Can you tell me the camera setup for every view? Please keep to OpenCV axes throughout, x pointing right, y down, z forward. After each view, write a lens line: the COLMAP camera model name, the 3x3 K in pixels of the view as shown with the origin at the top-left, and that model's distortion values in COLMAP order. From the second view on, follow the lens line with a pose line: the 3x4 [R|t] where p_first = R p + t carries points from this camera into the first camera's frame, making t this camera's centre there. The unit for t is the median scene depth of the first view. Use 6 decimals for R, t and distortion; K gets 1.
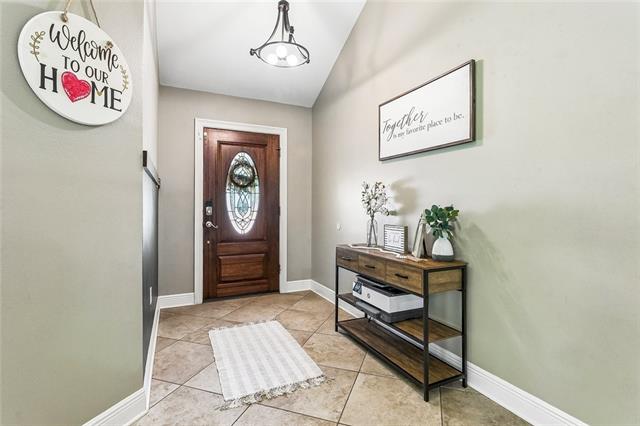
lens RADIAL K [[308.9, 0, 318.1], [0, 308.9, 206.5], [0, 0, 1]] dist [0.000032, 0.000330]
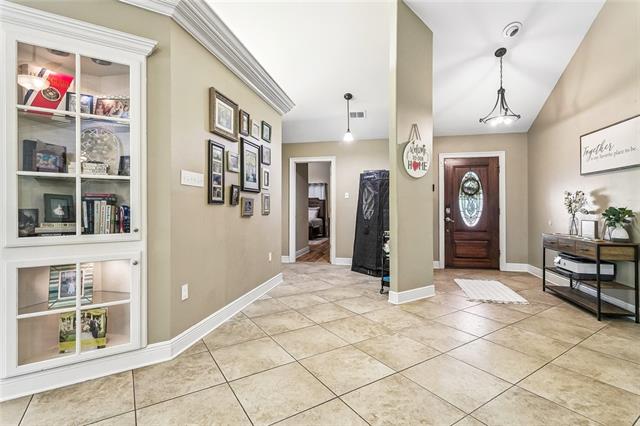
lens RADIAL K [[308.9, 0, 318.1], [0, 308.9, 206.5], [0, 0, 1]] dist [0.000032, 0.000330]
pose [[0.794205, -0.006043, -0.607619, 0.085381], [0.002409, 0.999974, -0.006796, 0.000474], [0.607645, 0.003934, 0.794199, -0.711894]]
